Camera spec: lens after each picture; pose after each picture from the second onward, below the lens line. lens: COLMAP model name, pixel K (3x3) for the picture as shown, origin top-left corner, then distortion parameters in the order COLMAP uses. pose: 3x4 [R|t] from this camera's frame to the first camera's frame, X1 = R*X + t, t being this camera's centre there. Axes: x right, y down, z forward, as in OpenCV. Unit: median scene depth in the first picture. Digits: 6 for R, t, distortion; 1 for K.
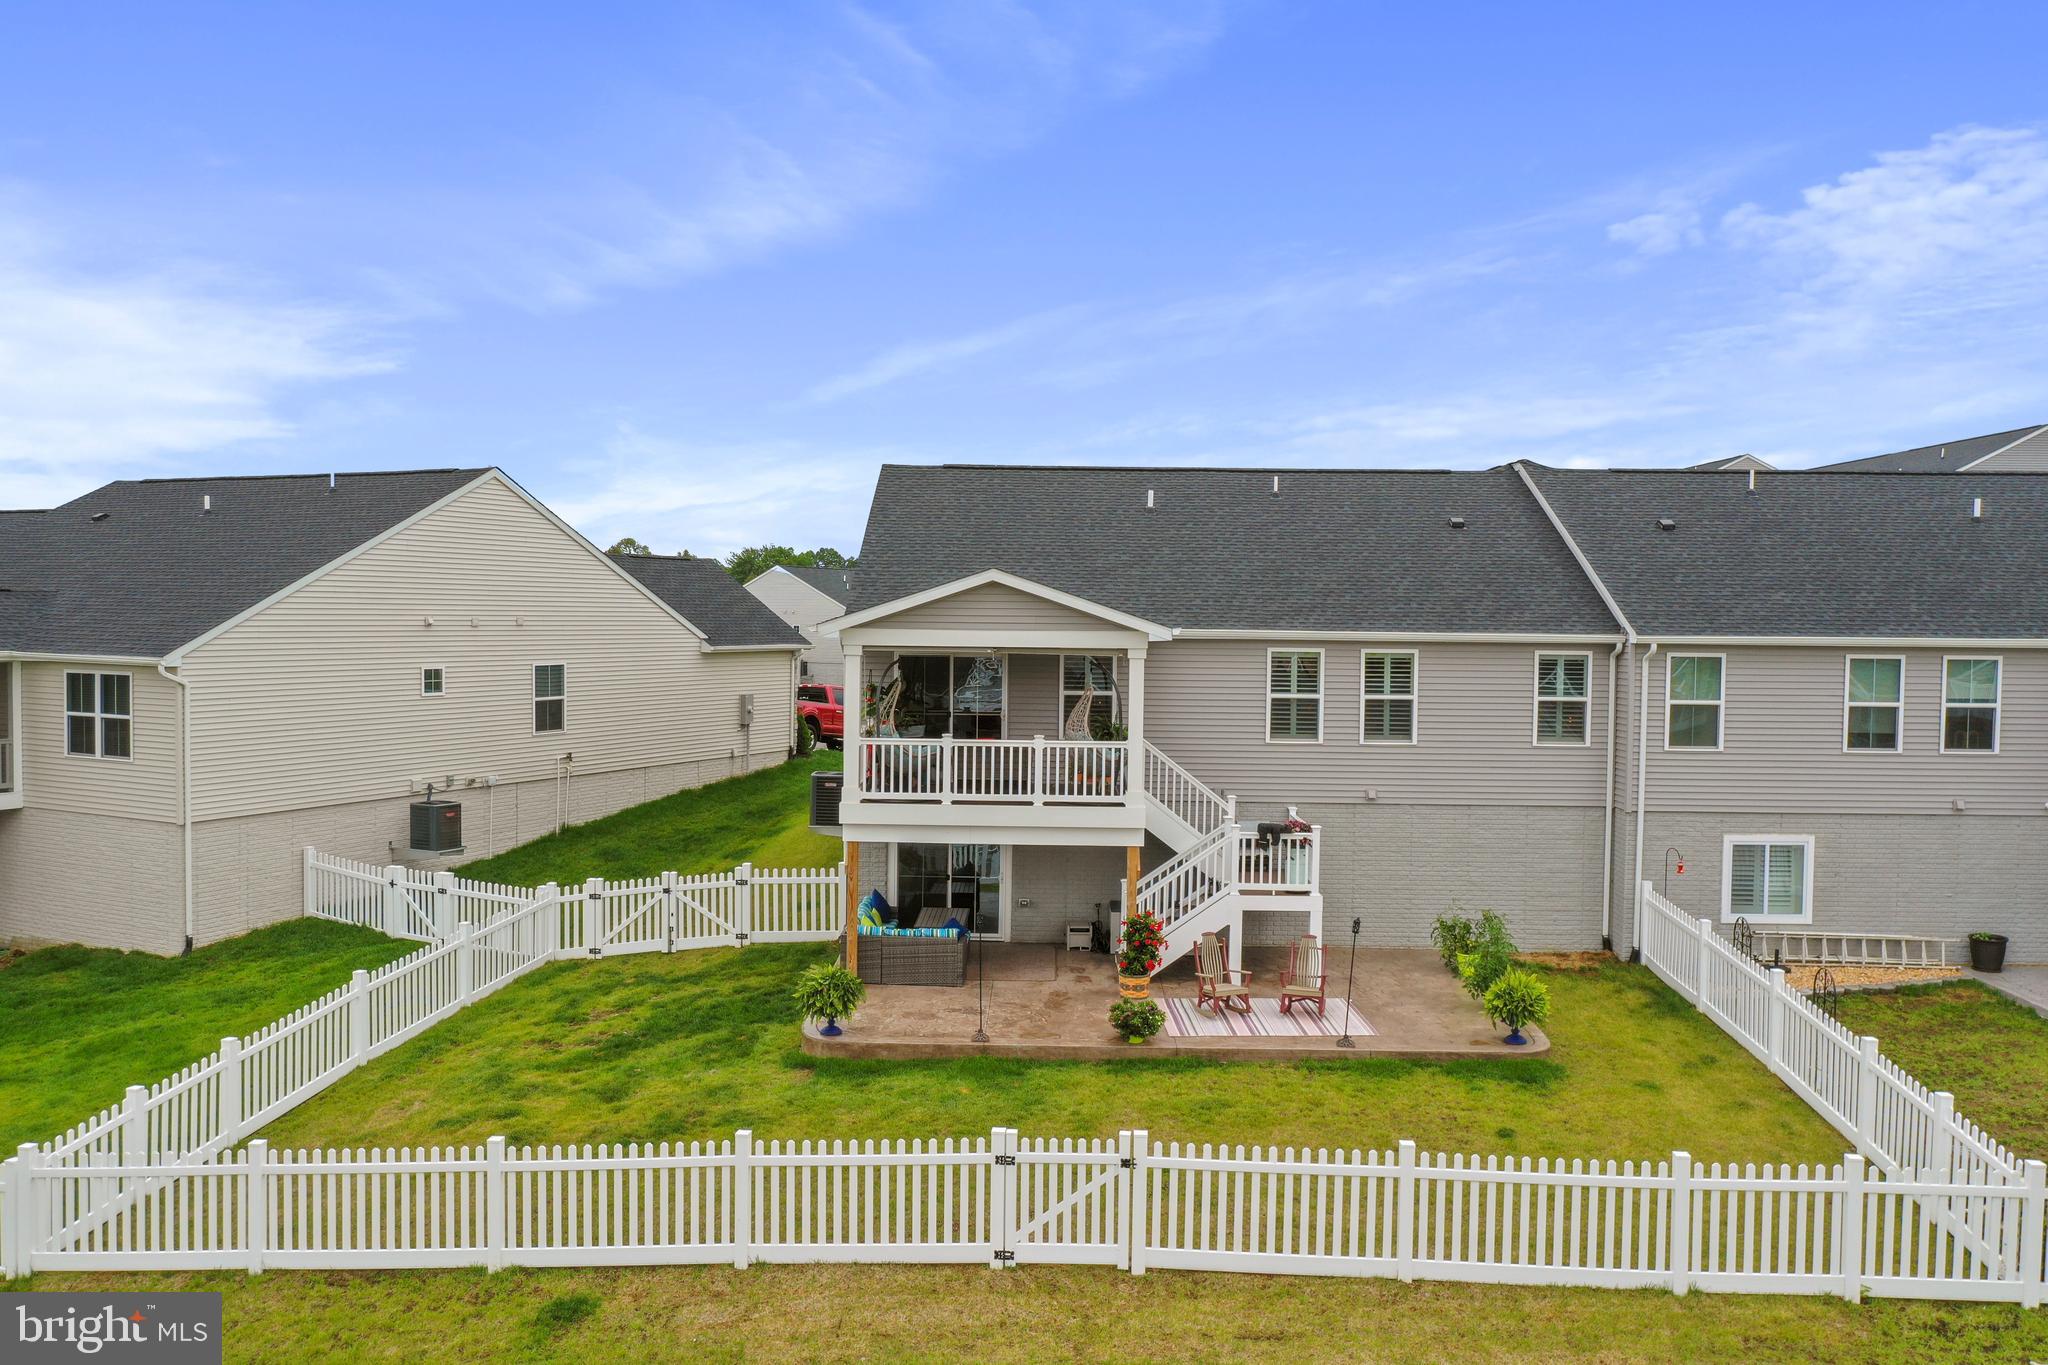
lens RADIAL K [[1620.7, 0, 1013.7], [0, 1620.7, 668.9], [0, 0, 1]] dist [-0.013382, 0.004527]
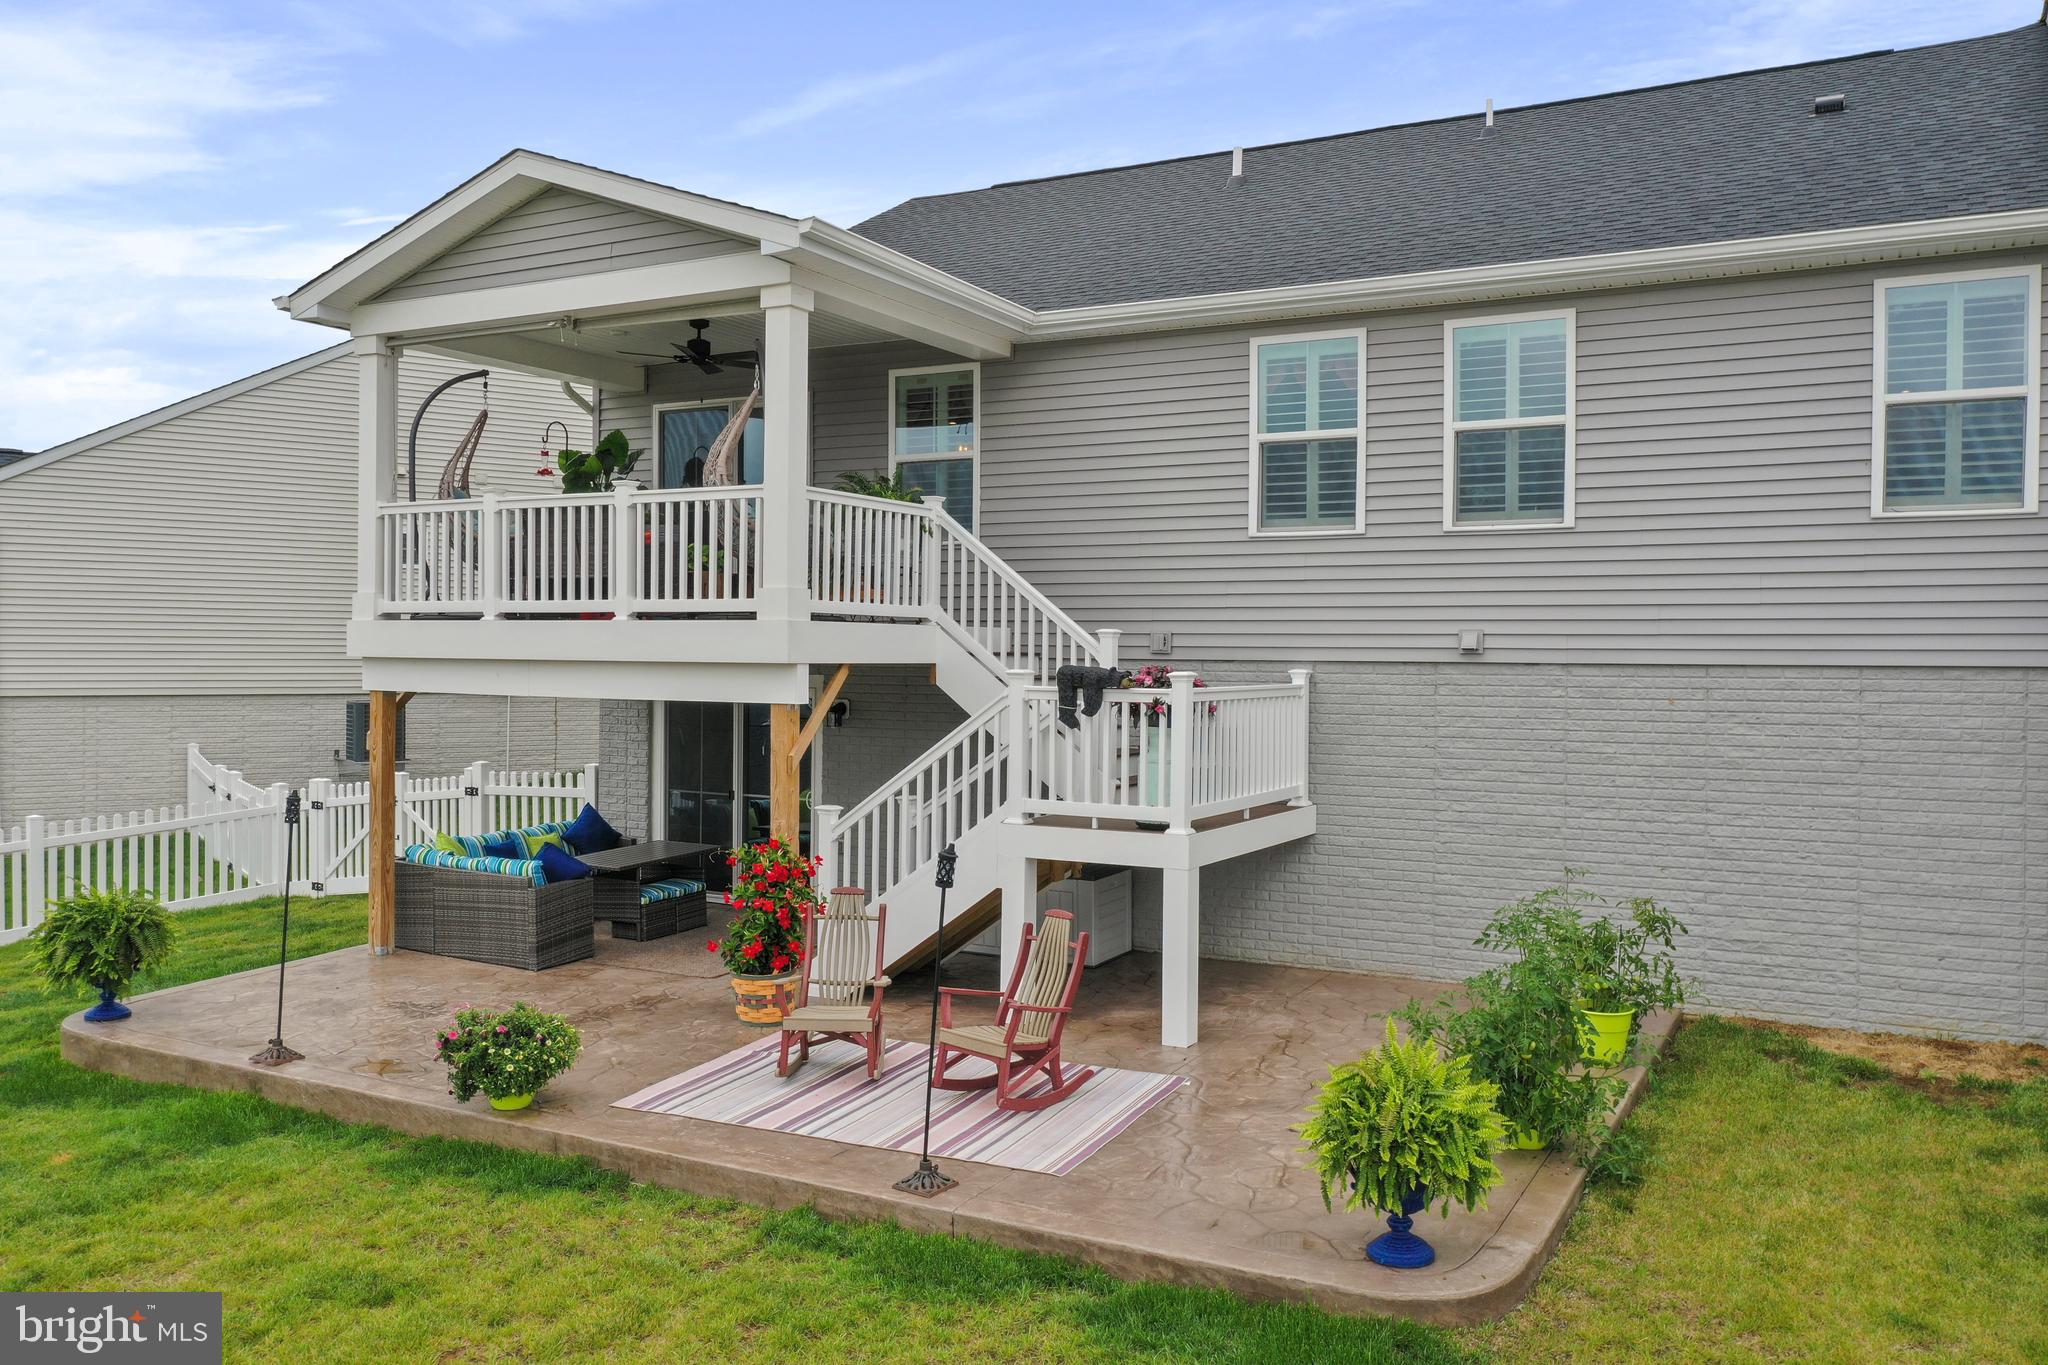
lens RADIAL K [[1620.7, 0, 1013.7], [0, 1620.7, 668.9], [0, 0, 1]] dist [-0.013382, 0.004527]
pose [[0.886032, 0.000767, -0.463624, 0.347290], [-0.014514, 0.999554, -0.026085, 0.108093], [0.463397, 0.029841, 0.885648, 0.595404]]
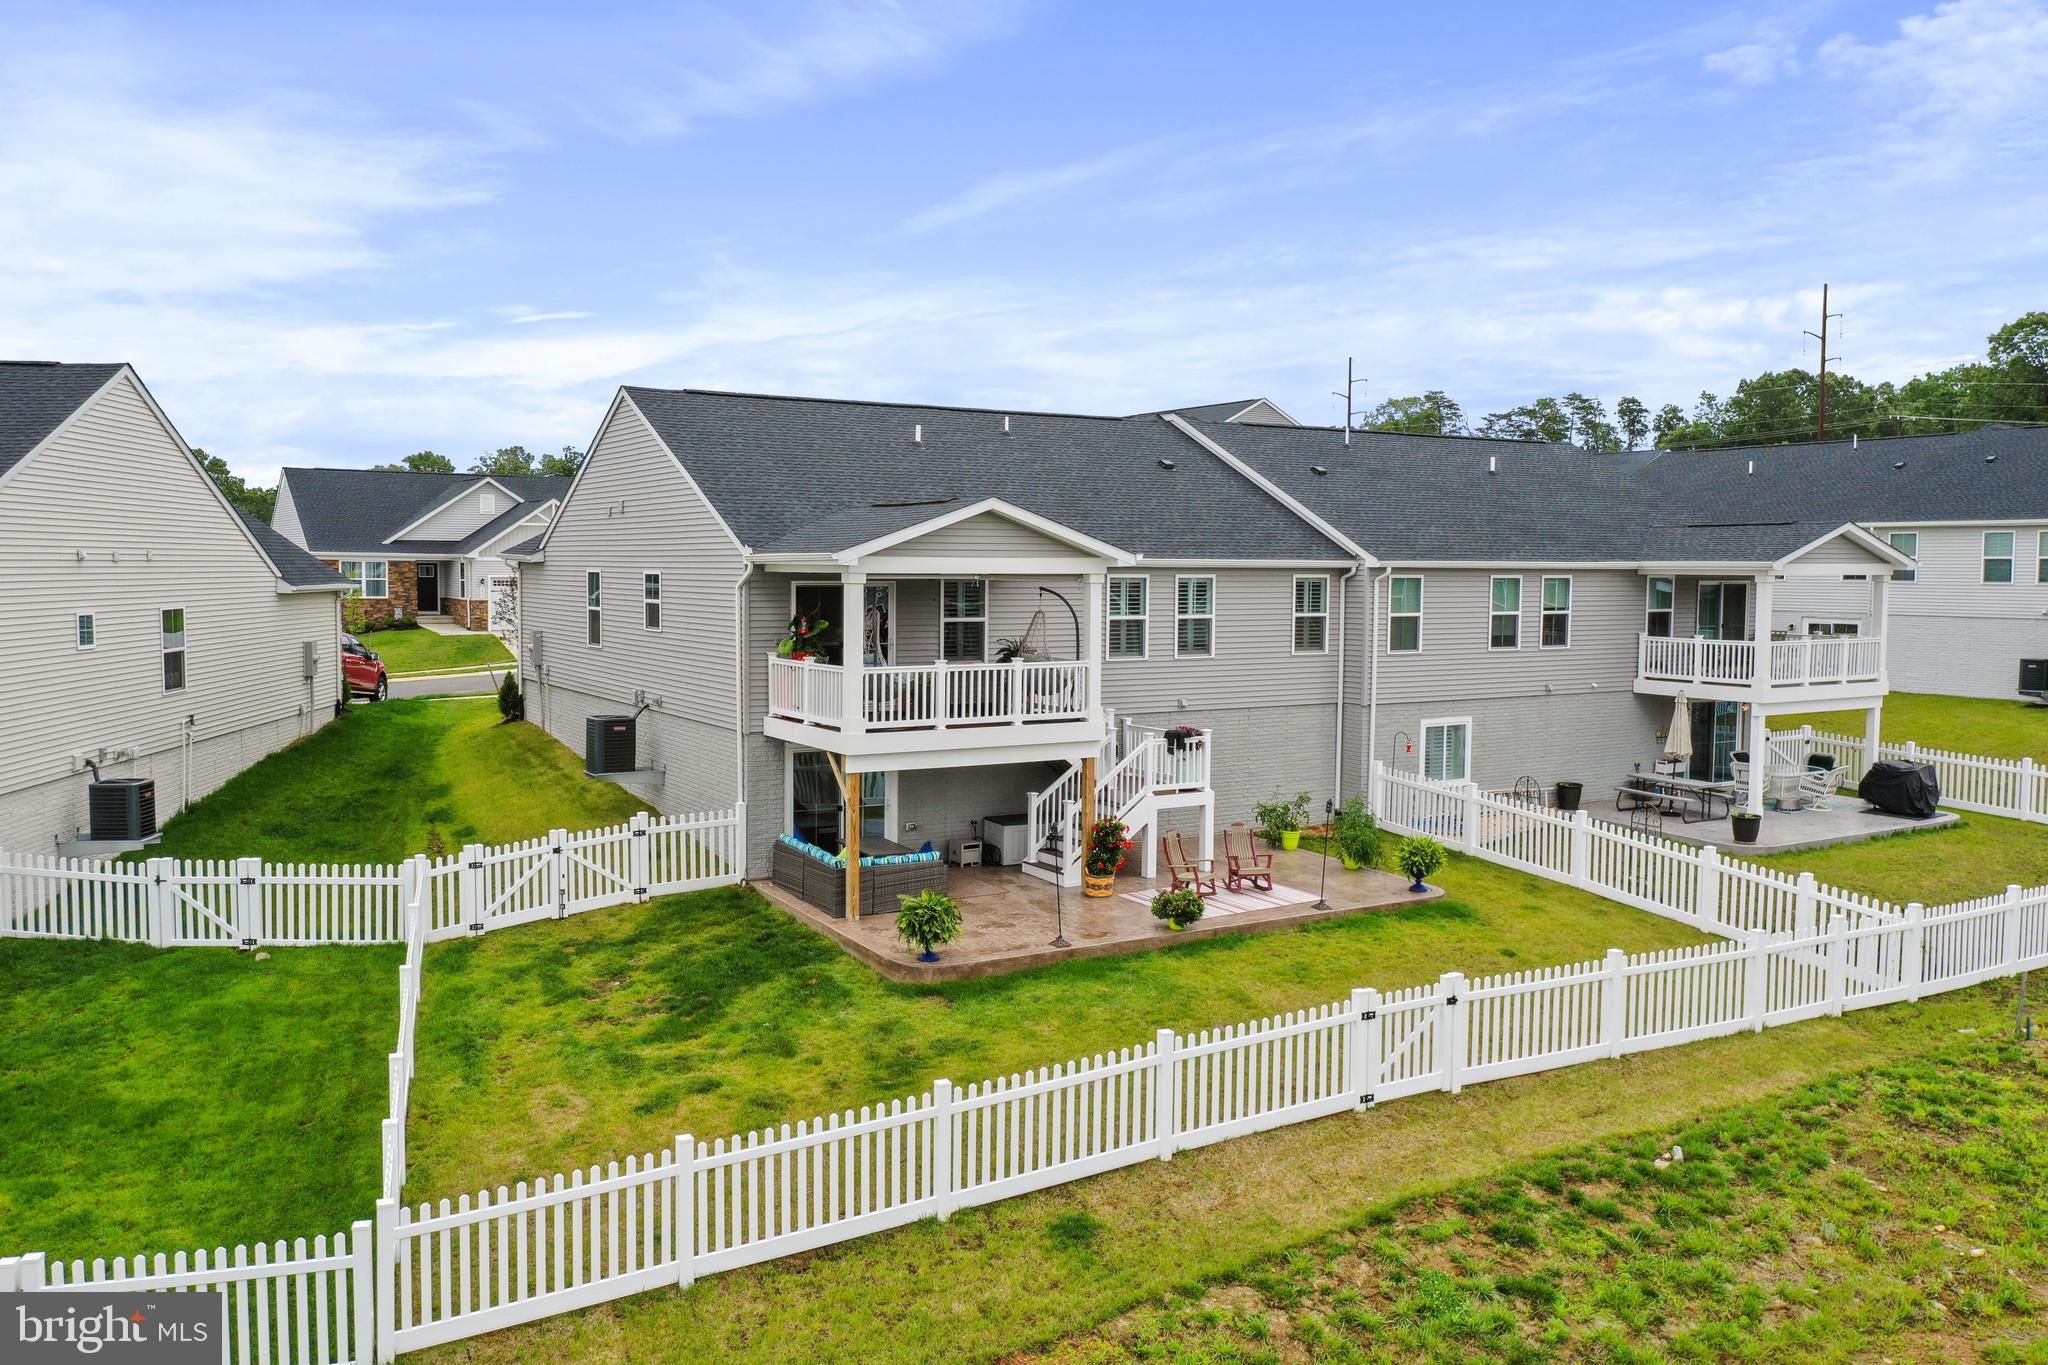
lens RADIAL K [[1620.7, 0, 1013.7], [0, 1620.7, 668.9], [0, 0, 1]] dist [-0.013382, 0.004527]
pose [[0.843675, -0.040485, 0.535326, -0.532259], [0.021816, 0.998914, 0.041164, 0.004835], [-0.536411, -0.023050, 0.843642, 0.116373]]
